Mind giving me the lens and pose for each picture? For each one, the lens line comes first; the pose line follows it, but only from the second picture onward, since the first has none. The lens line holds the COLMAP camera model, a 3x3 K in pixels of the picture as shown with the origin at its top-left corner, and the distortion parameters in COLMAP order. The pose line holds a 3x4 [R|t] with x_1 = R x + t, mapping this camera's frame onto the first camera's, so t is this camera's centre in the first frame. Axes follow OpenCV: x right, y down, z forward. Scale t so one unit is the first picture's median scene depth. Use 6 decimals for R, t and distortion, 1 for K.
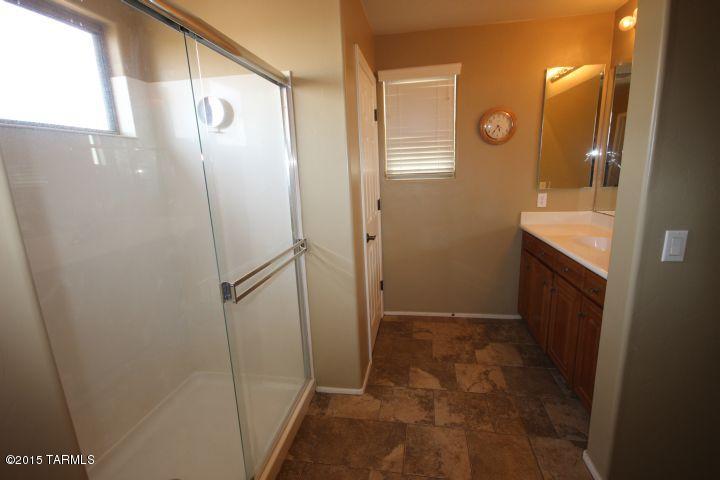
lens RADIAL K [[335.6, 0, 362.6], [0, 335.6, 241.6], [0, 0, 1]] dist [0.000943, -0.000102]
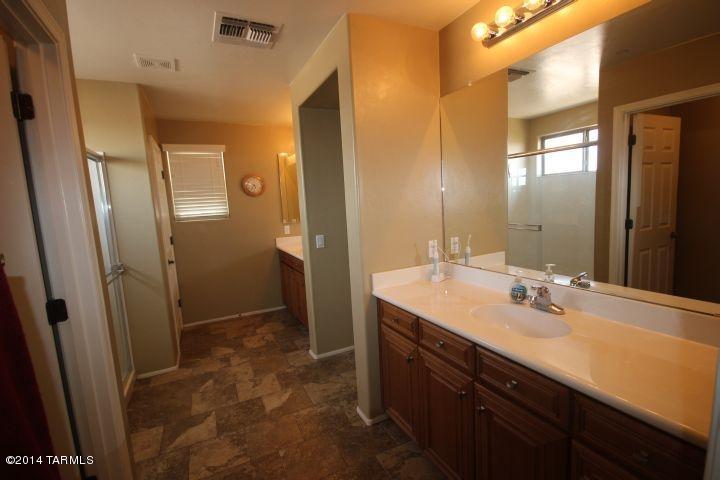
lens RADIAL K [[335.6, 0, 363.3], [0, 335.6, 239.5], [0, 0, 1]] dist [0.000943, -0.000102]
pose [[0.811741, -0.073863, 0.579328, -0.124617], [0.146806, 0.985925, -0.079996, 0.121365], [-0.565266, 0.149985, 0.811159, -0.590056]]
